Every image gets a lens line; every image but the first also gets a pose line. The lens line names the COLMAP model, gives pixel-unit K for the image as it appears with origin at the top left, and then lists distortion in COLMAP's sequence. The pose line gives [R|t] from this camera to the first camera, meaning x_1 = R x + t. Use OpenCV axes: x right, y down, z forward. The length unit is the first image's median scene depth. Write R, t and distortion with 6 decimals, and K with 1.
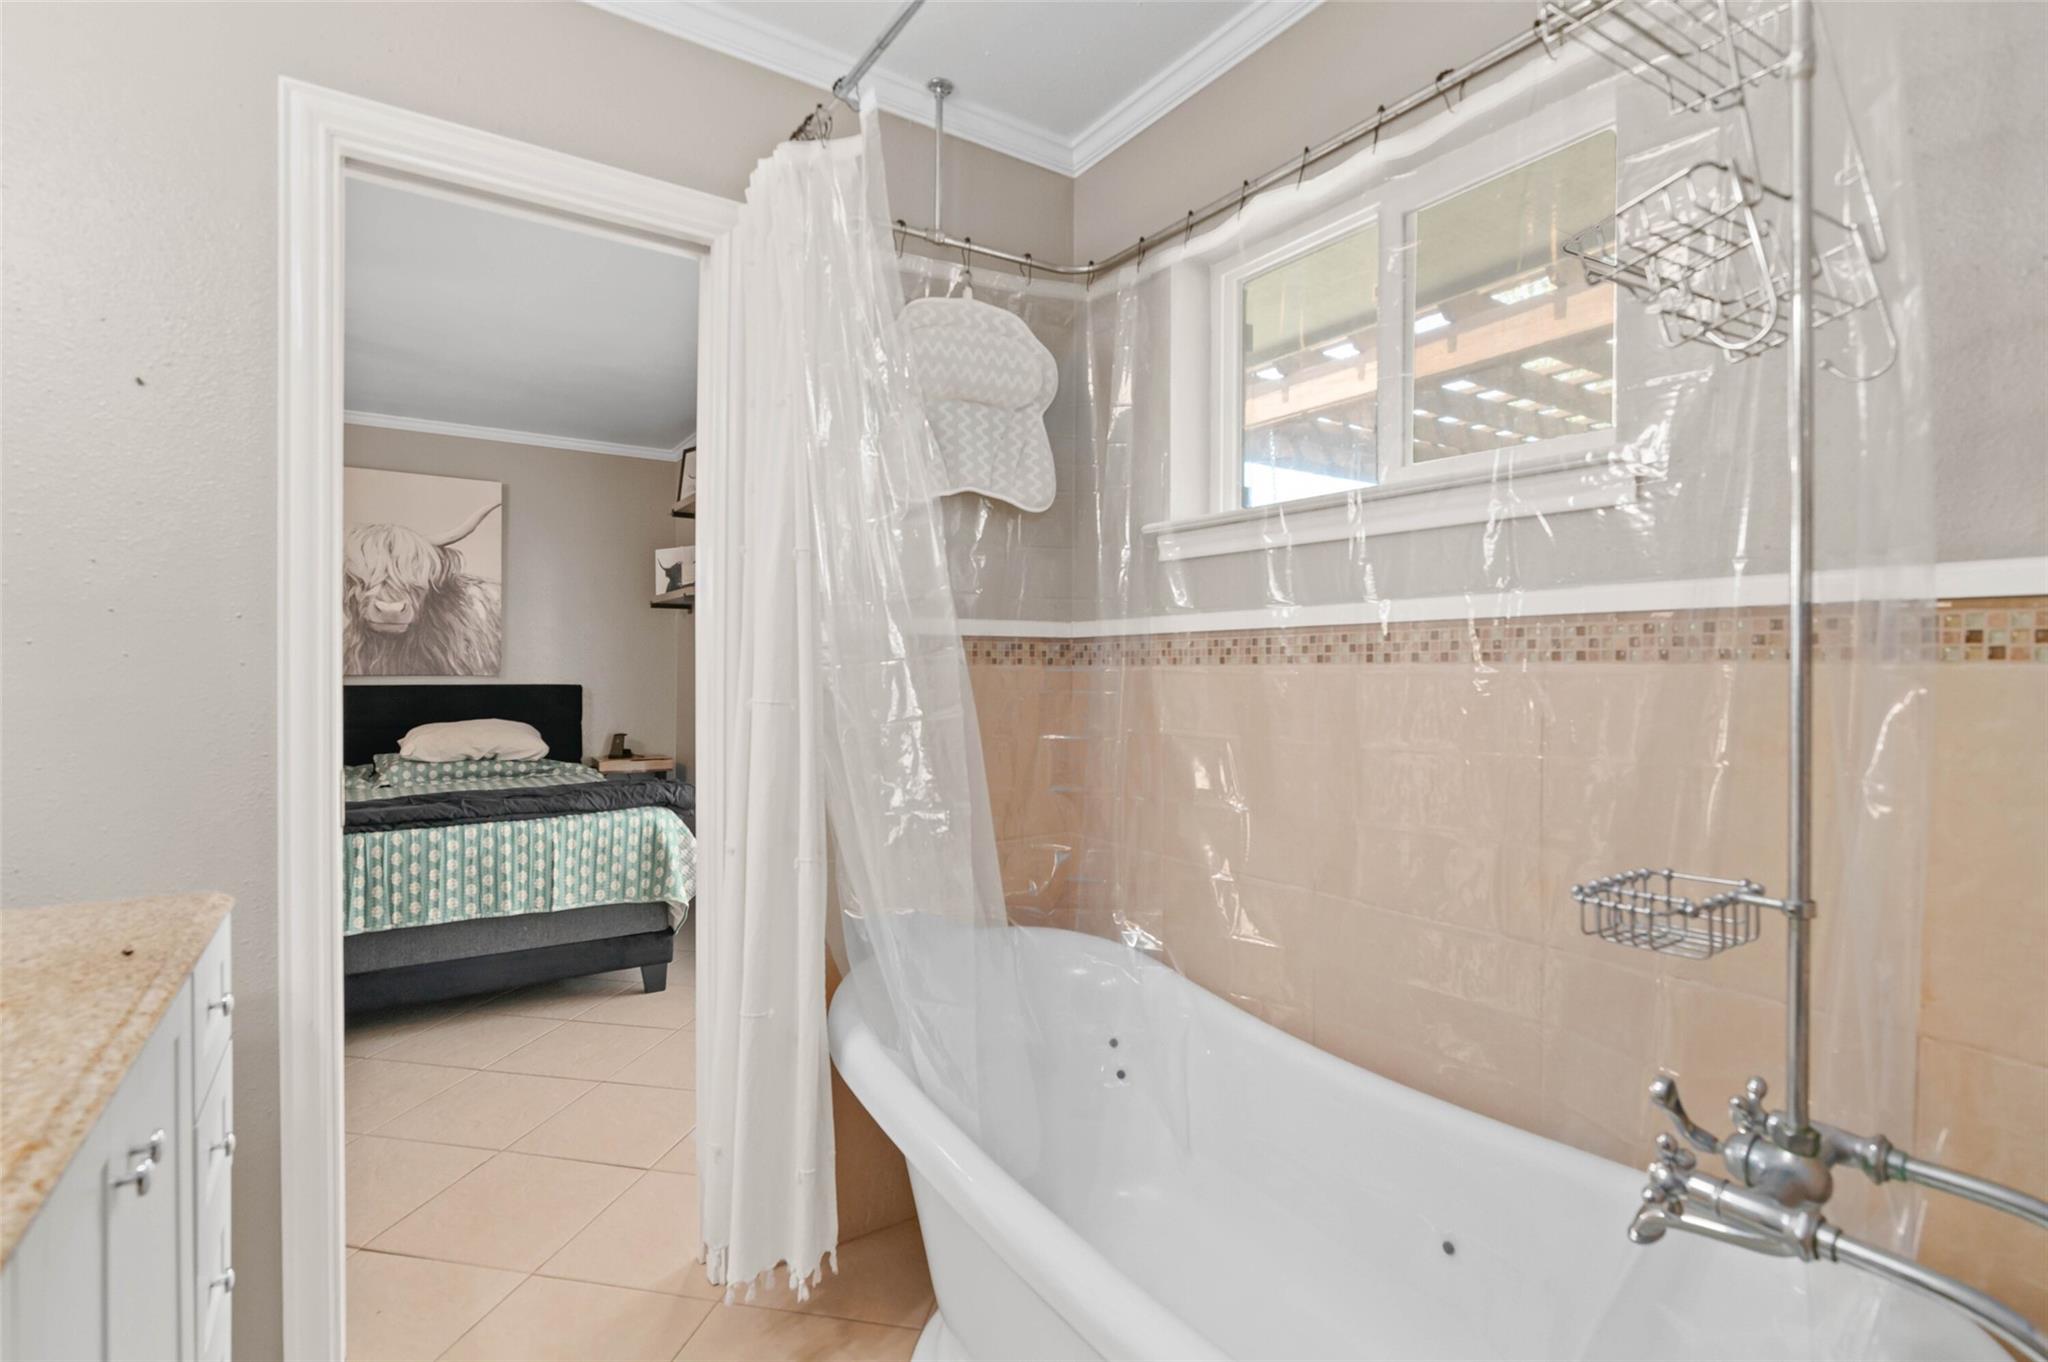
lens RADIAL K [[958.1, 0, 1029.7], [0, 958.1, 672.9], [0, 0, 1]] dist [-0.005258, -0.000740]
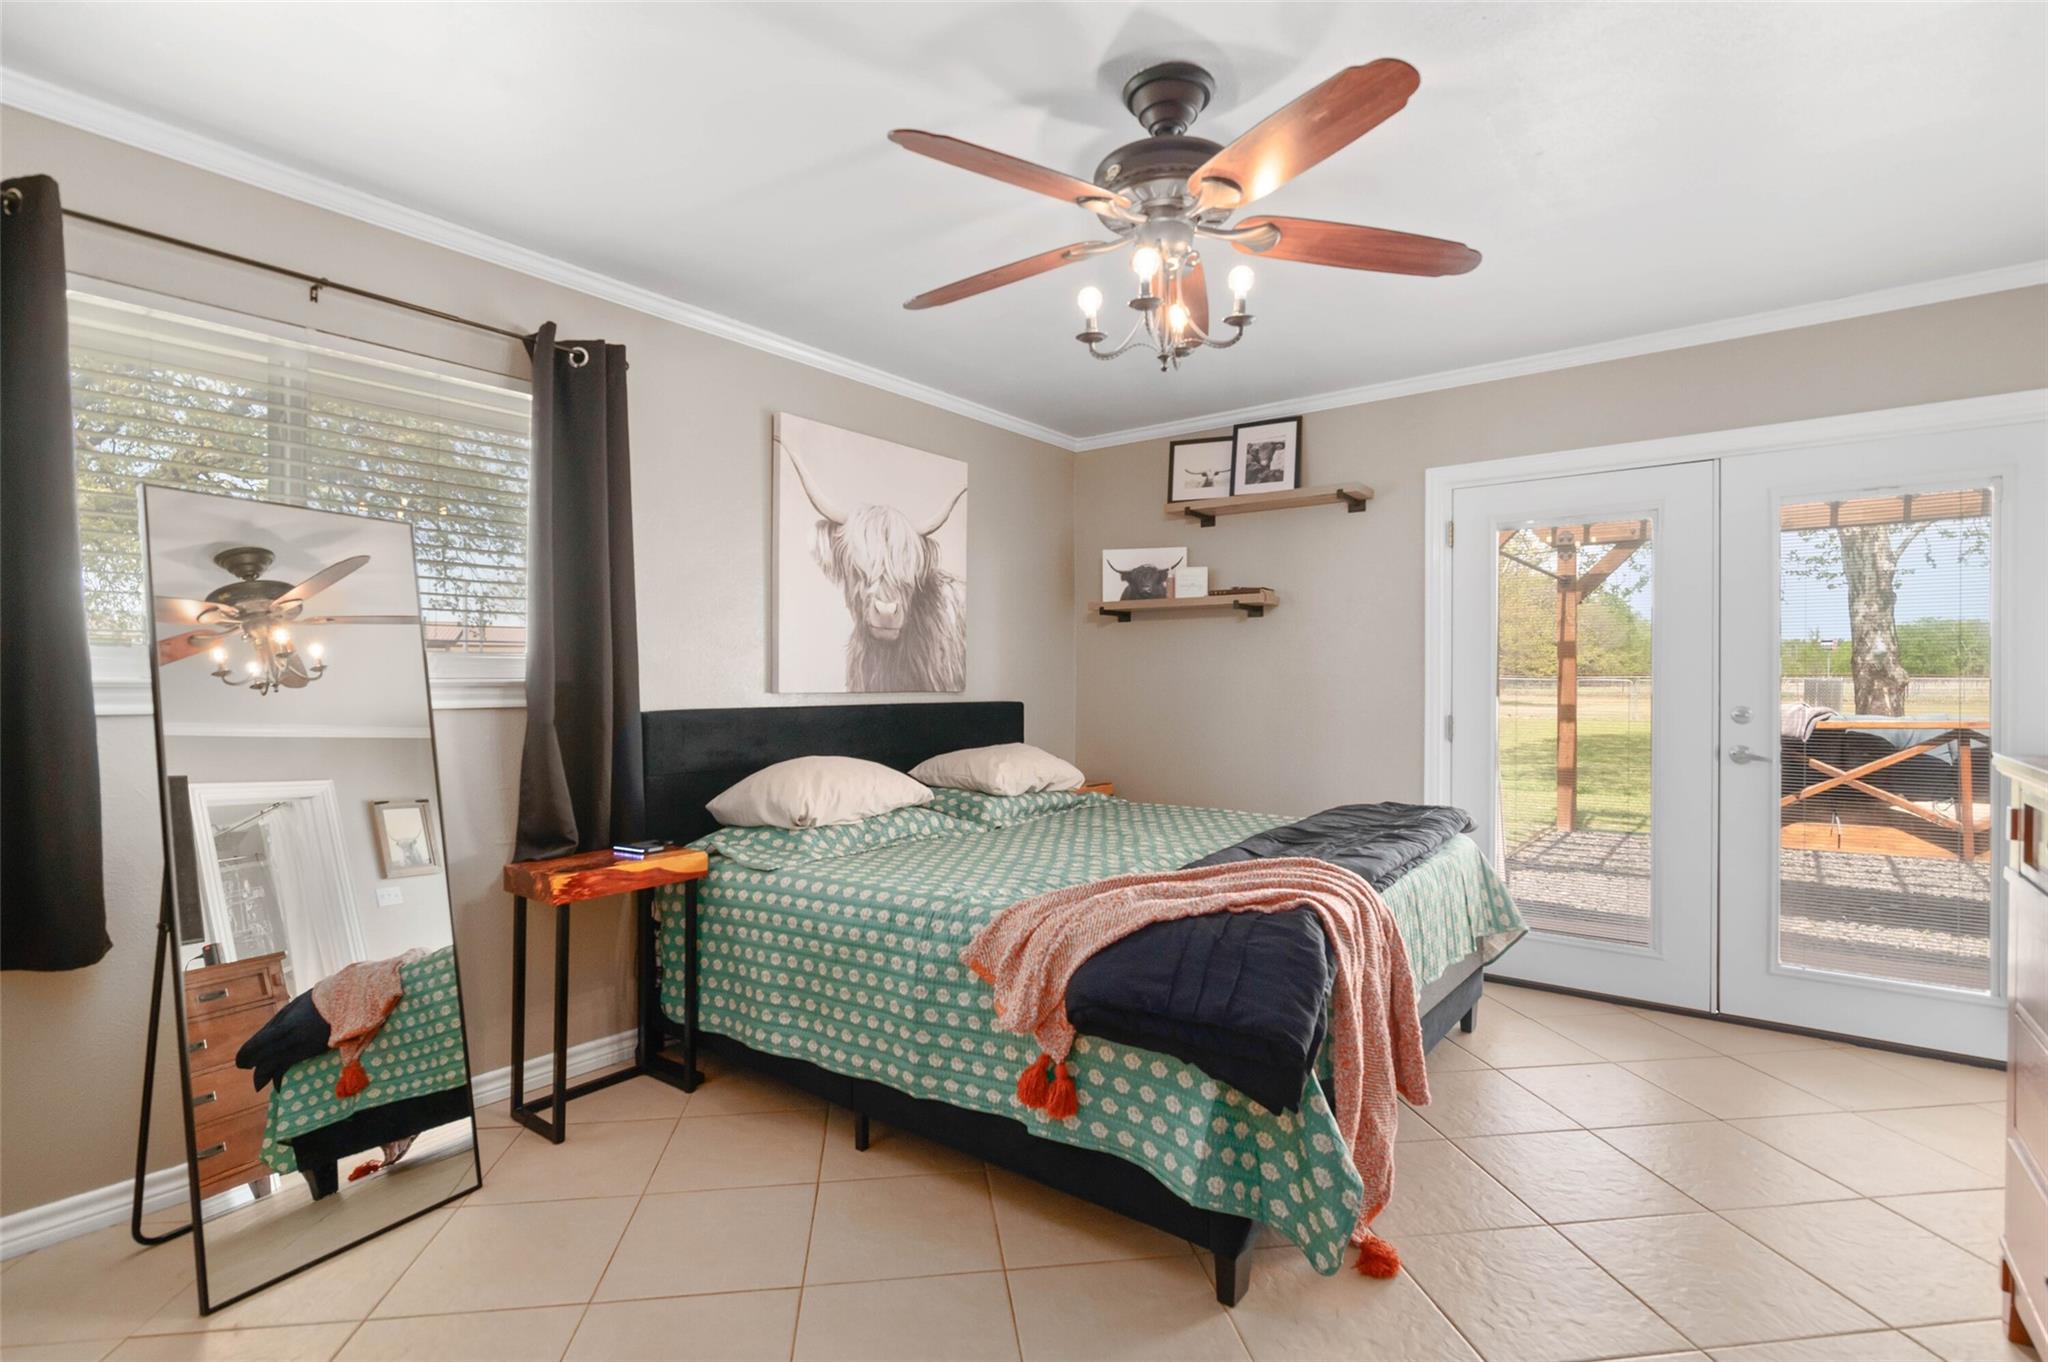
lens RADIAL K [[958.1, 0, 1021.5], [0, 958.1, 680.4], [0, 0, 1]] dist [-0.005258, -0.000740]
pose [[0.948891, -0.001156, 0.315600, -0.815265], [0.002061, 0.999995, -0.002535, -0.005023], [-0.315596, 0.003056, 0.948889, 0.191180]]
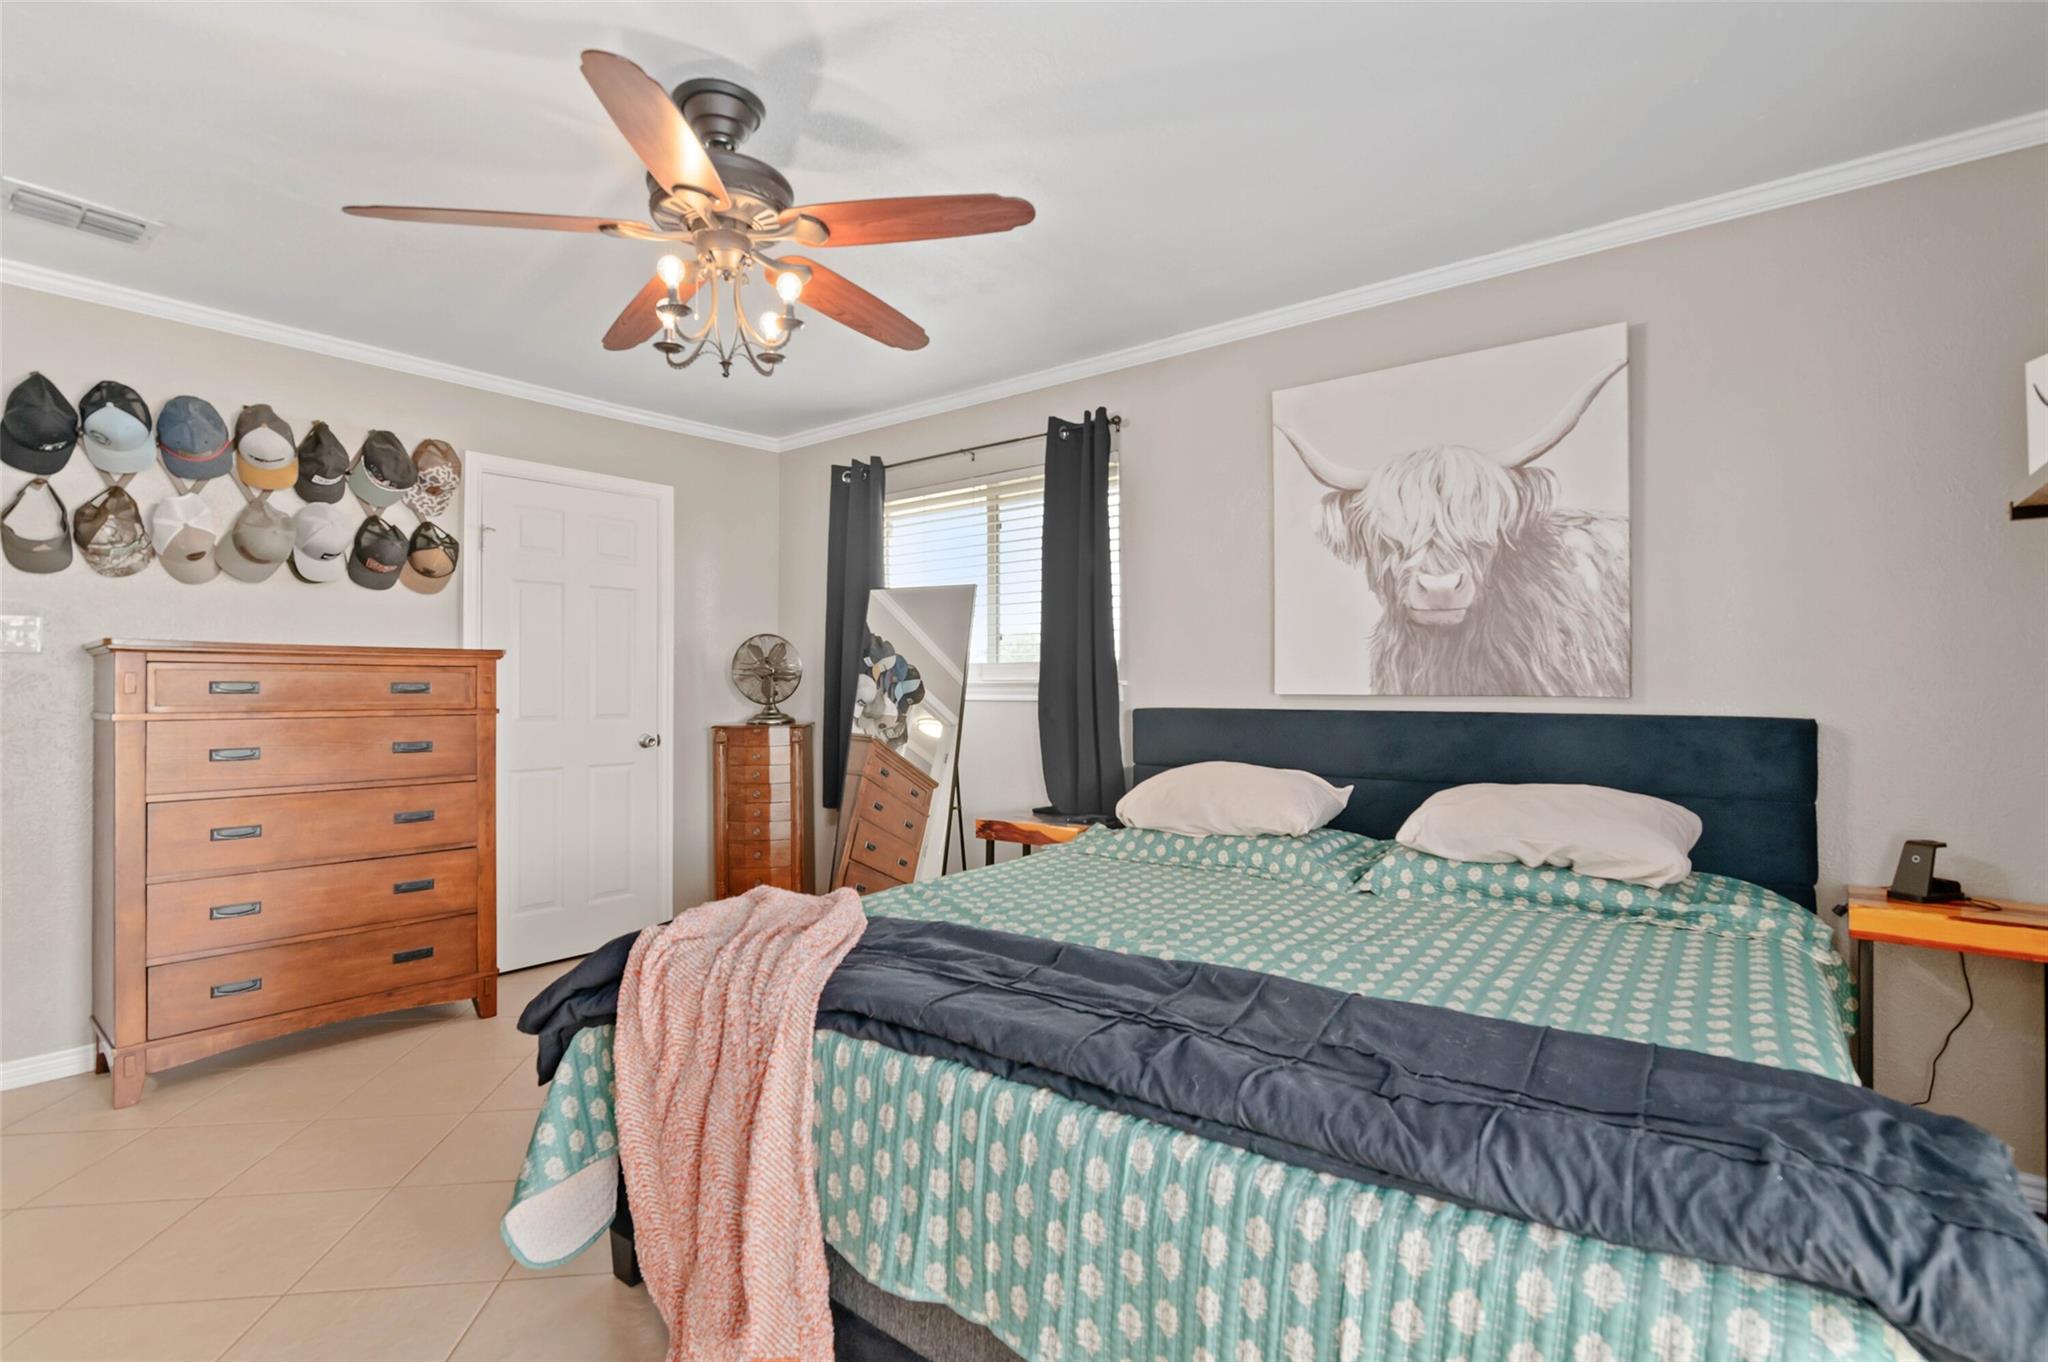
lens RADIAL K [[958.1, 0, 1030.4], [0, 958.1, 672.9], [0, 0, 1]] dist [-0.005258, -0.000740]
pose [[0.309095, -0.014902, -0.950914, -0.174331], [-0.002321, 0.999862, -0.016423, -0.001158], [0.951028, 0.007284, 0.309018, 0.566317]]
